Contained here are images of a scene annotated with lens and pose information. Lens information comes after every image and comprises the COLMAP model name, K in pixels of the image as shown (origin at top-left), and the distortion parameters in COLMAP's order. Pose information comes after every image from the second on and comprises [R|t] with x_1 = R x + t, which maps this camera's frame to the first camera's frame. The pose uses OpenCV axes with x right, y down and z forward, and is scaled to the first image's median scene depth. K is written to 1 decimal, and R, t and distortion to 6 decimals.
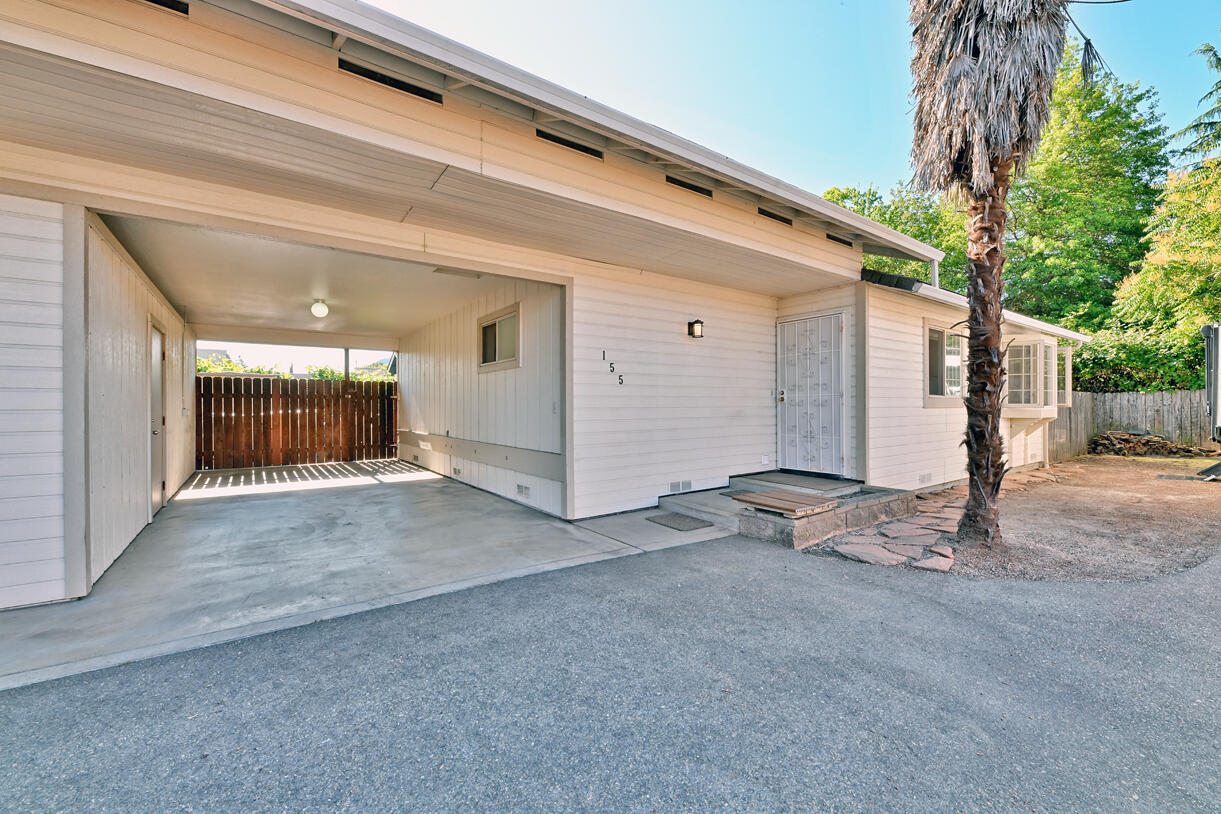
lens RADIAL K [[491.2, 0, 607.5], [0, 491.2, 404.3], [0, 0, 1]] dist [-0.010489, -0.000687]
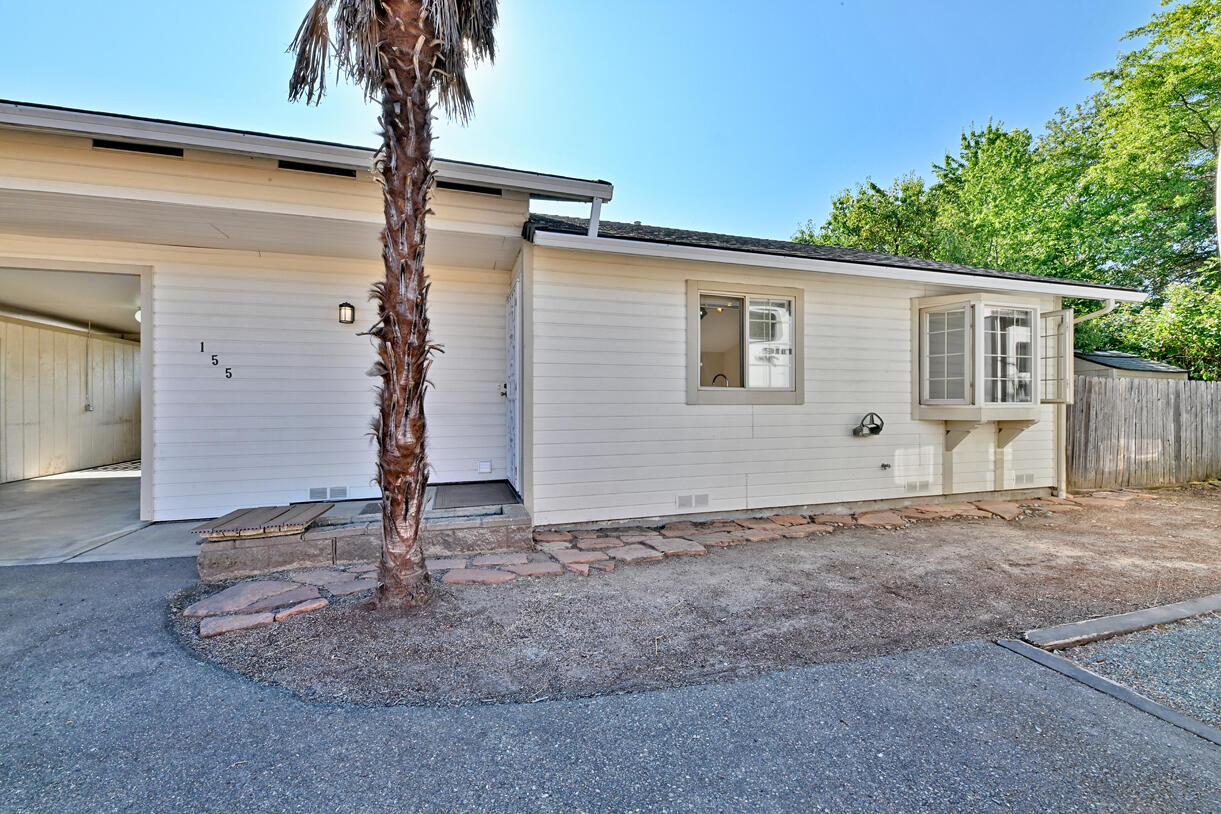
lens RADIAL K [[491.2, 0, 605.9], [0, 491.2, 410.6], [0, 0, 1]] dist [-0.010489, -0.000687]
pose [[0.952321, 0.003560, -0.305076, 0.957149], [0.000973, 0.999891, 0.014705, 0.006952], [0.305095, -0.014301, 0.952214, 0.340962]]
